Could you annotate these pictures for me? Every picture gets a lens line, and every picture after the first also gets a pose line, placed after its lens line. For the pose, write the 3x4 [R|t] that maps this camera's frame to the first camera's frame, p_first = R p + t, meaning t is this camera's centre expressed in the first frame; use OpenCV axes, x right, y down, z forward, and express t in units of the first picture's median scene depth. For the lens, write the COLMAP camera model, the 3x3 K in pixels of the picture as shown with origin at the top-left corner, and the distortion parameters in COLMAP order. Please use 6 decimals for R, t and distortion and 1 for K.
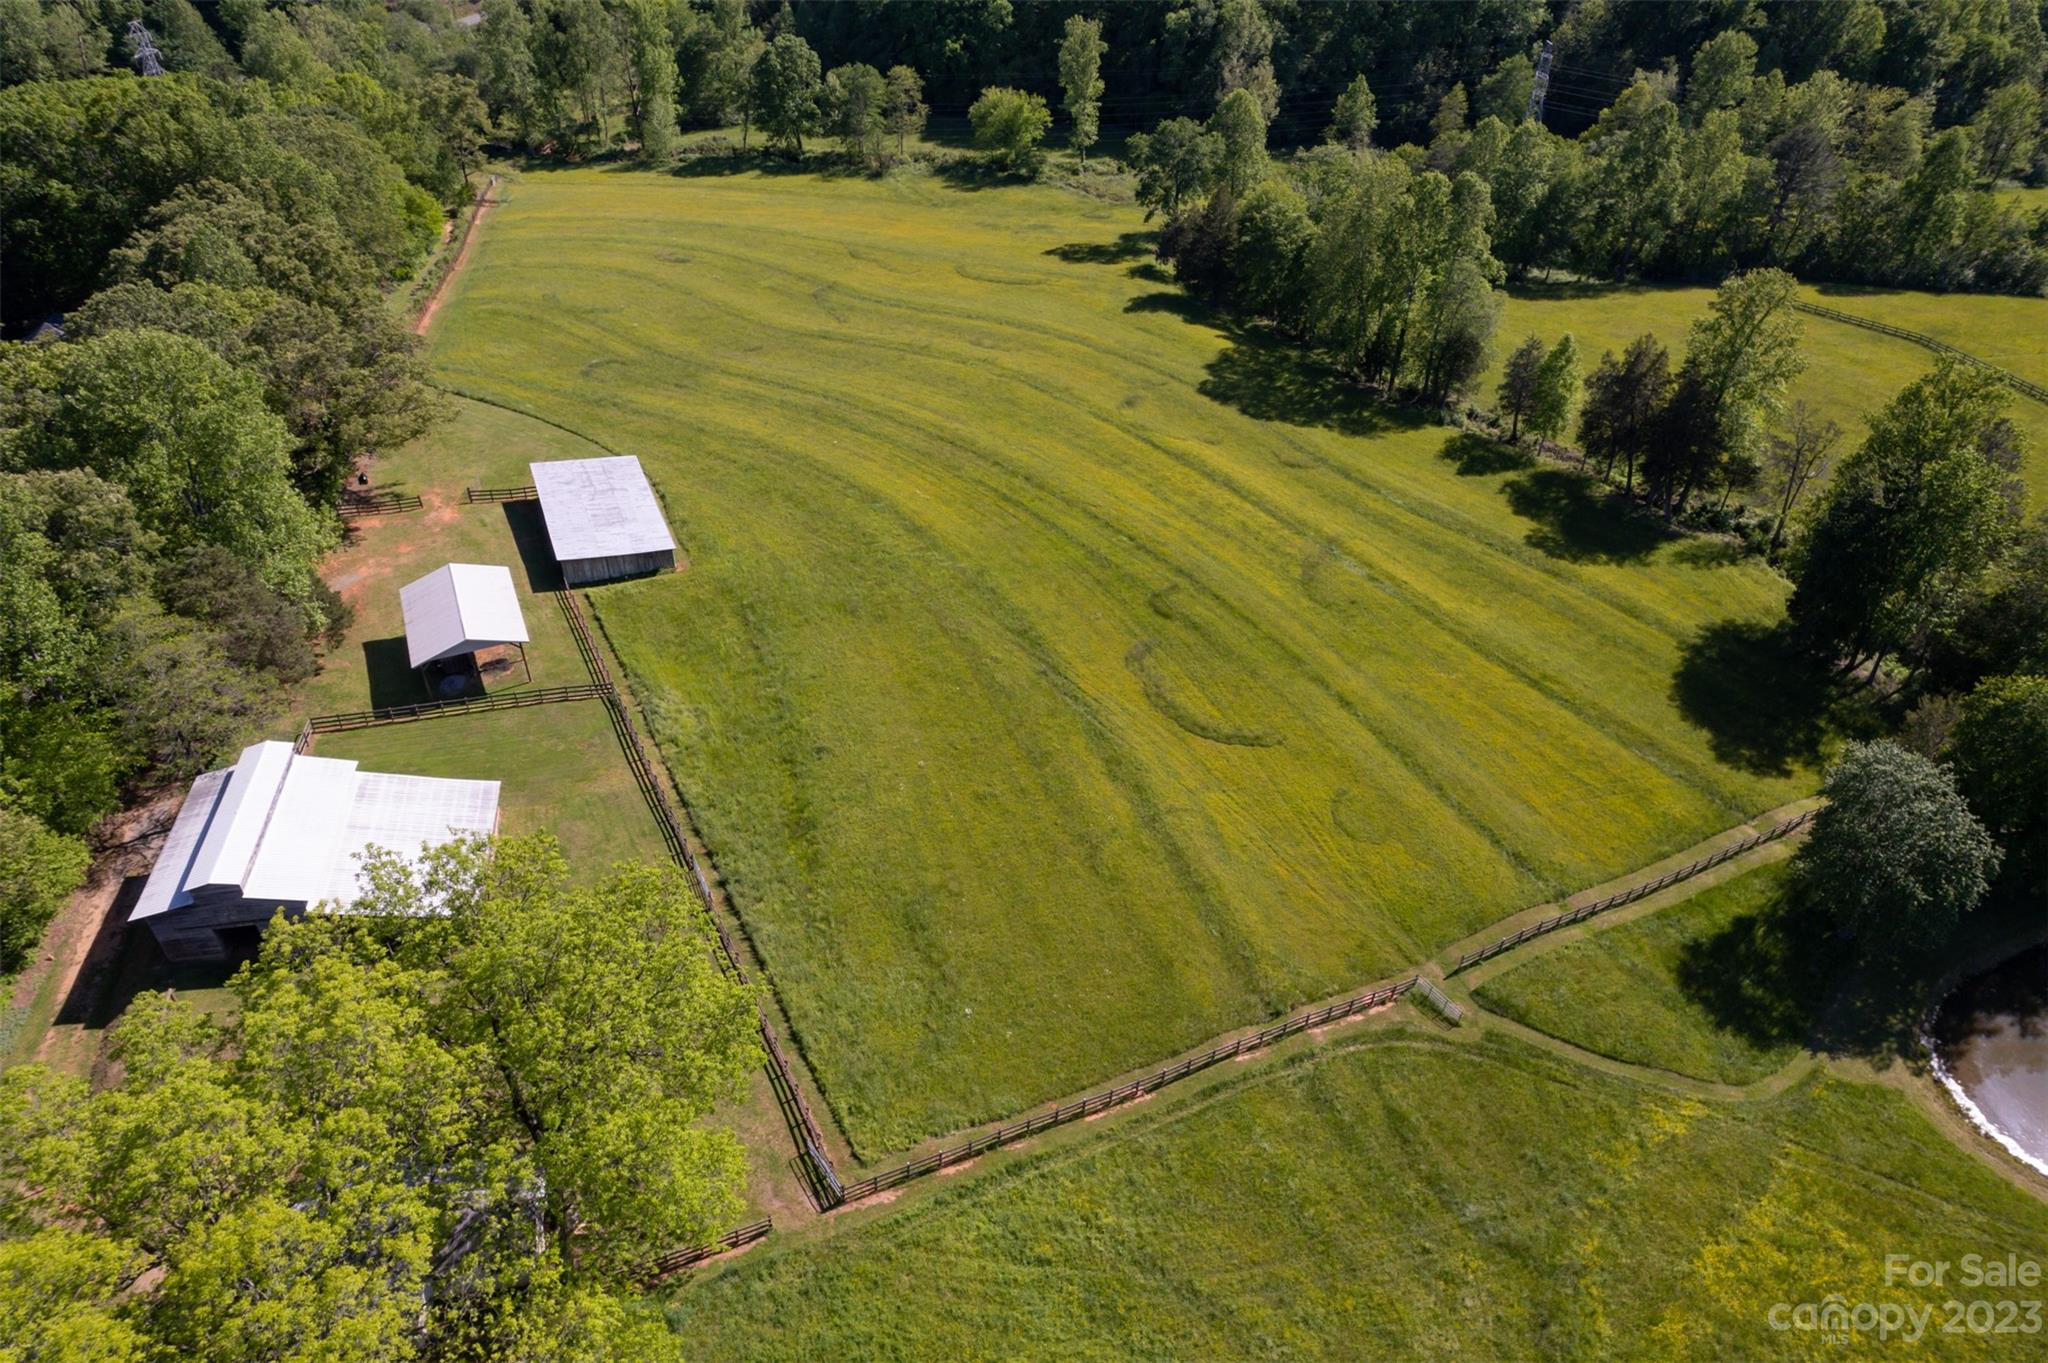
lens RADIAL K [[1319.6, 0, 1024.0], [0, 1319.6, 681.5], [0, 0, 1]] dist [-0.068745, 0.058721]
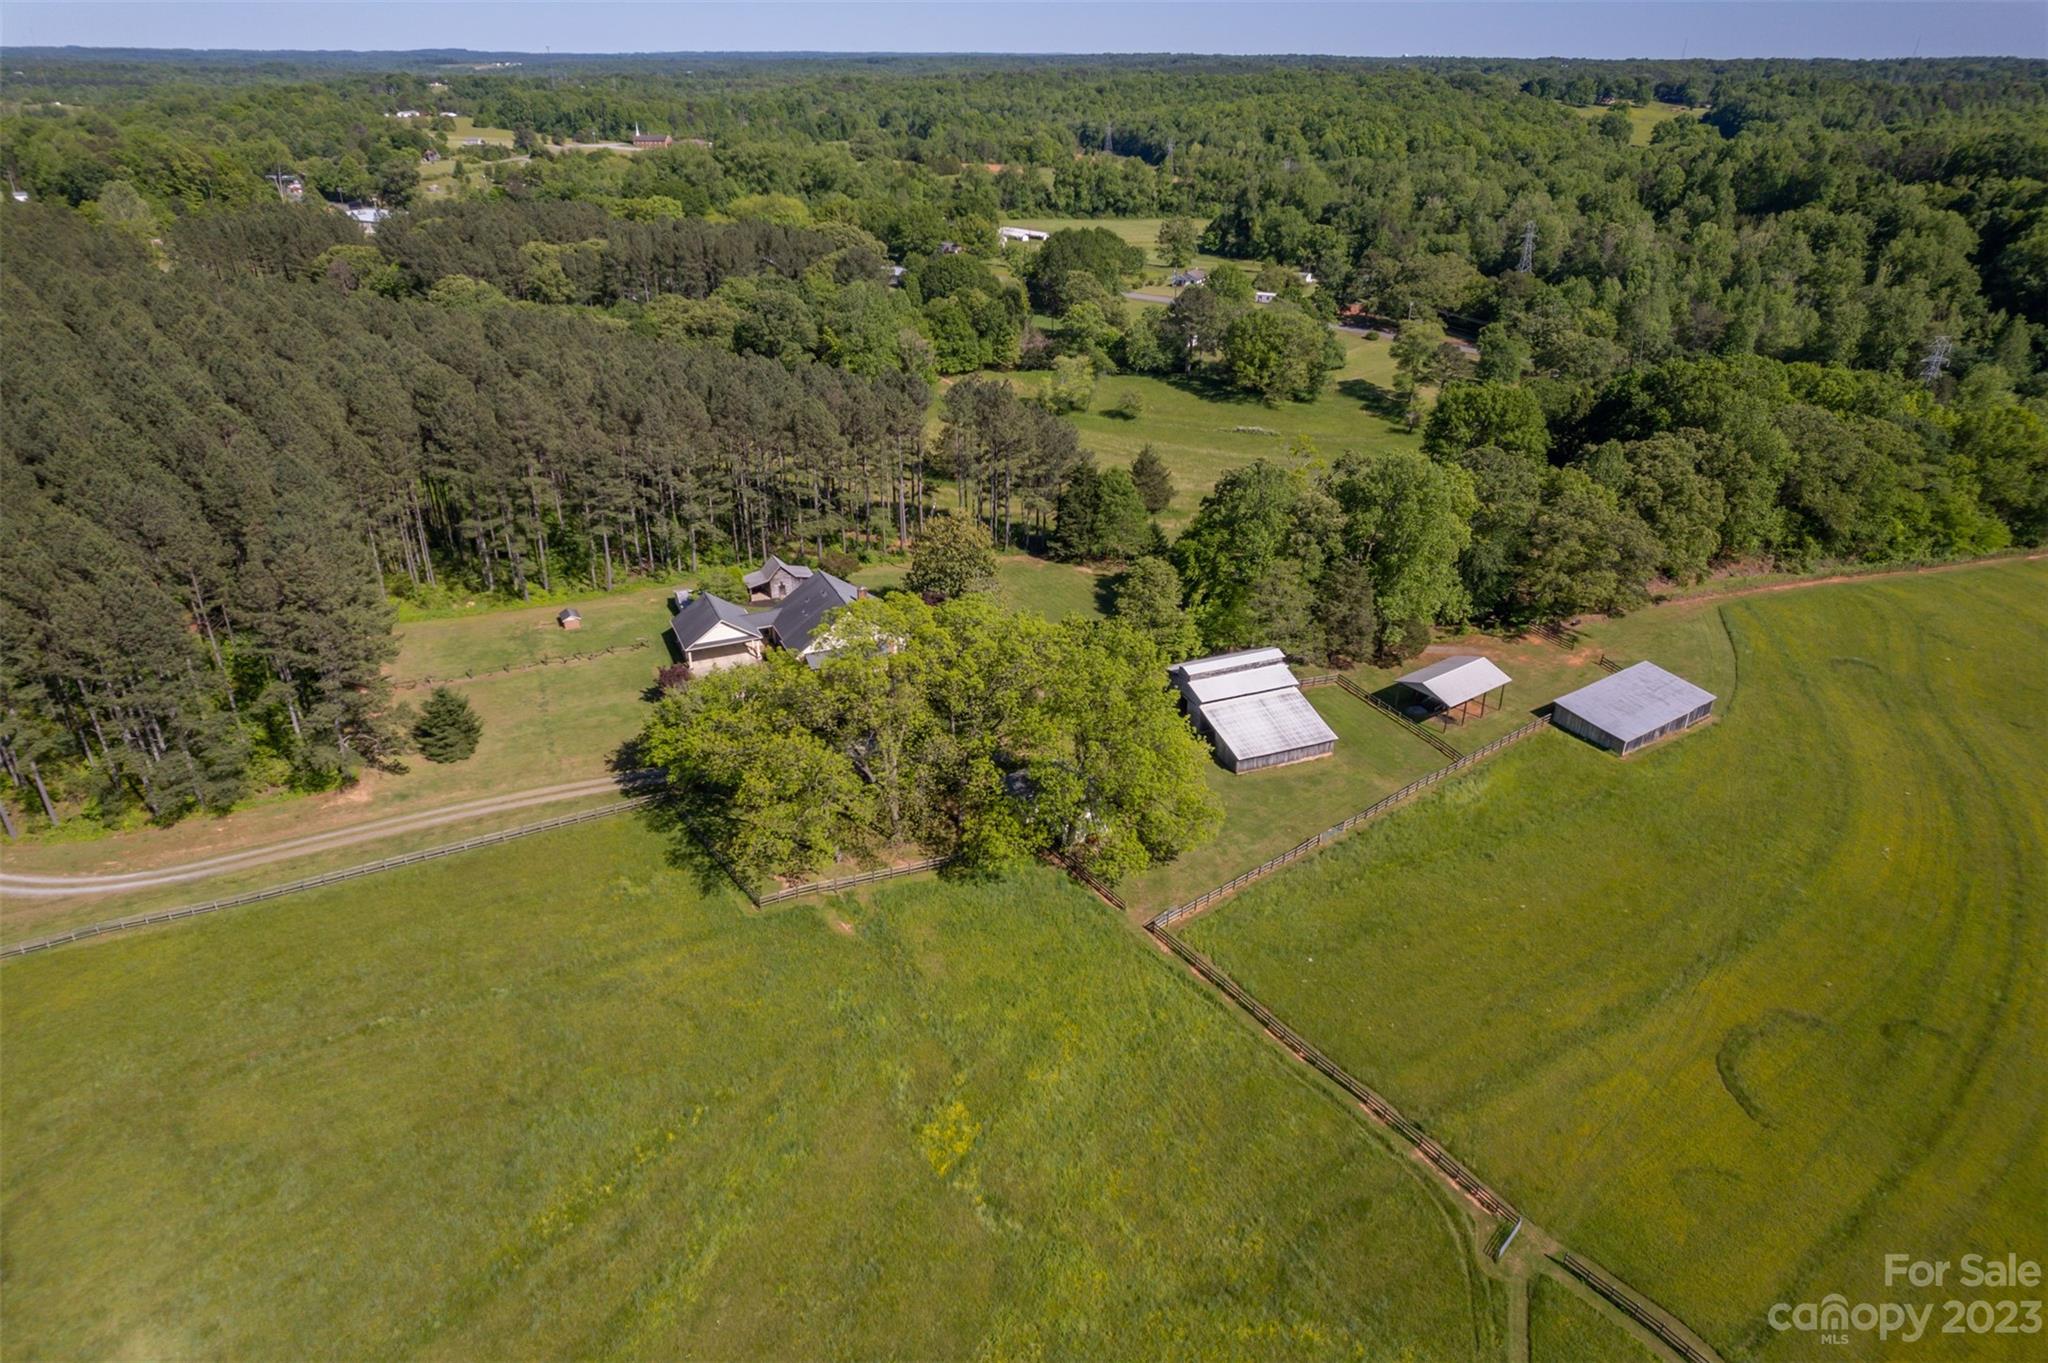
lens RADIAL K [[1319.6, 0, 1024.0], [0, 1319.6, 681.5], [0, 0, 1]] dist [-0.068745, 0.058721]
pose [[0.193201, 0.423296, -0.885152, 0.720089], [-0.581680, 0.775927, 0.244100, -0.114173], [0.790140, 0.467715, 0.396133, -0.003714]]
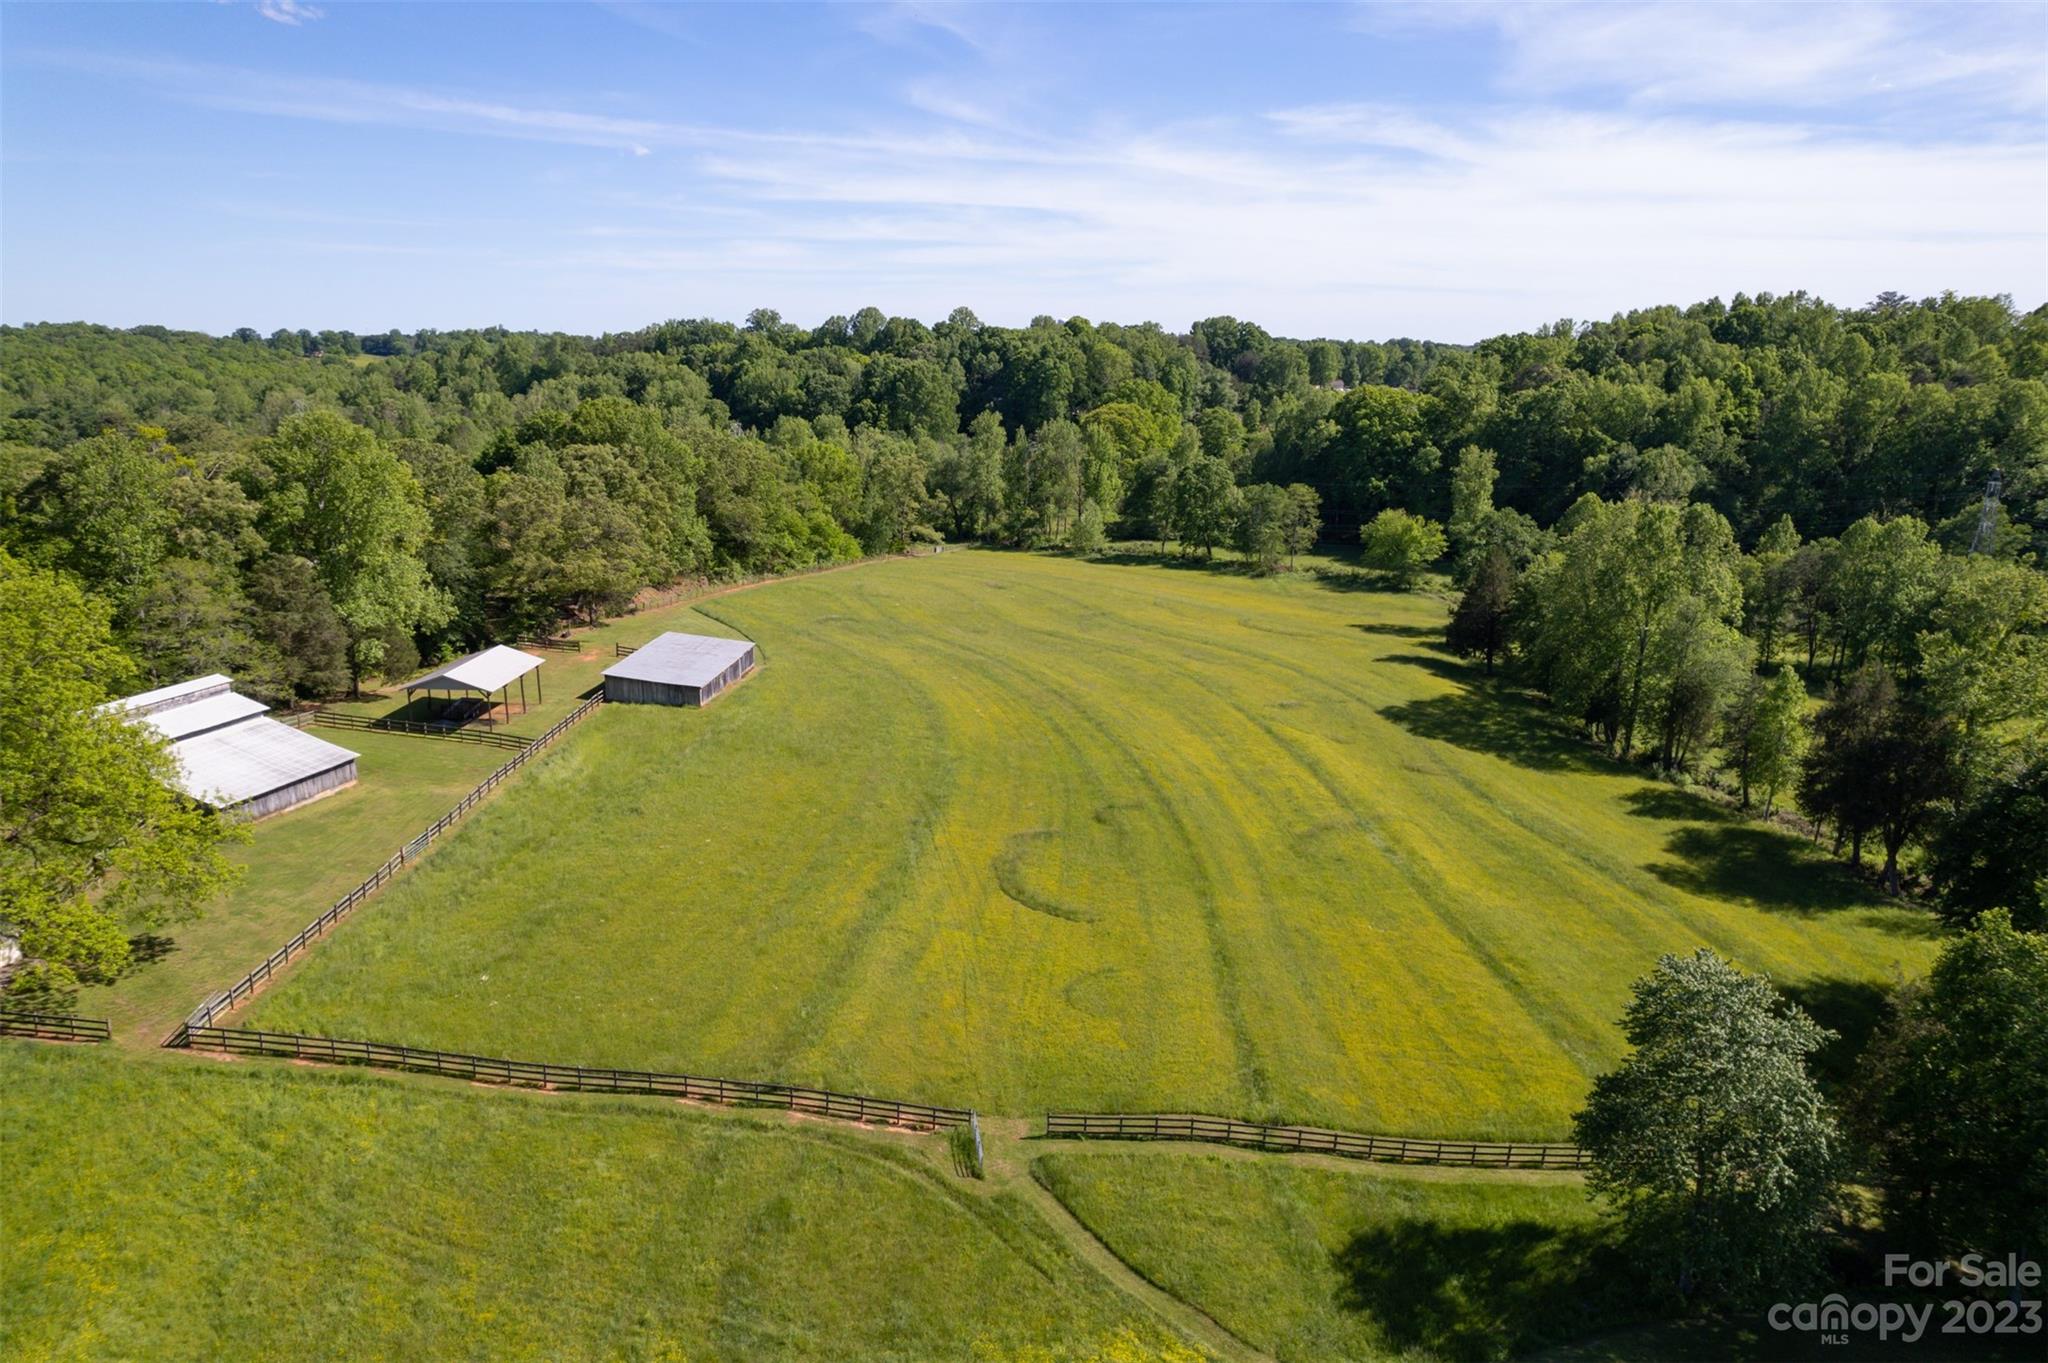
lens RADIAL K [[1319.6, 0, 1024.0], [0, 1319.6, 681.5], [0, 0, 1]] dist [-0.068745, 0.058721]
pose [[0.884082, 0.109418, -0.454343, 0.460641], [-0.274702, 0.908186, -0.315812, 0.163092], [0.378072, 0.404012, 0.832968, 0.187940]]
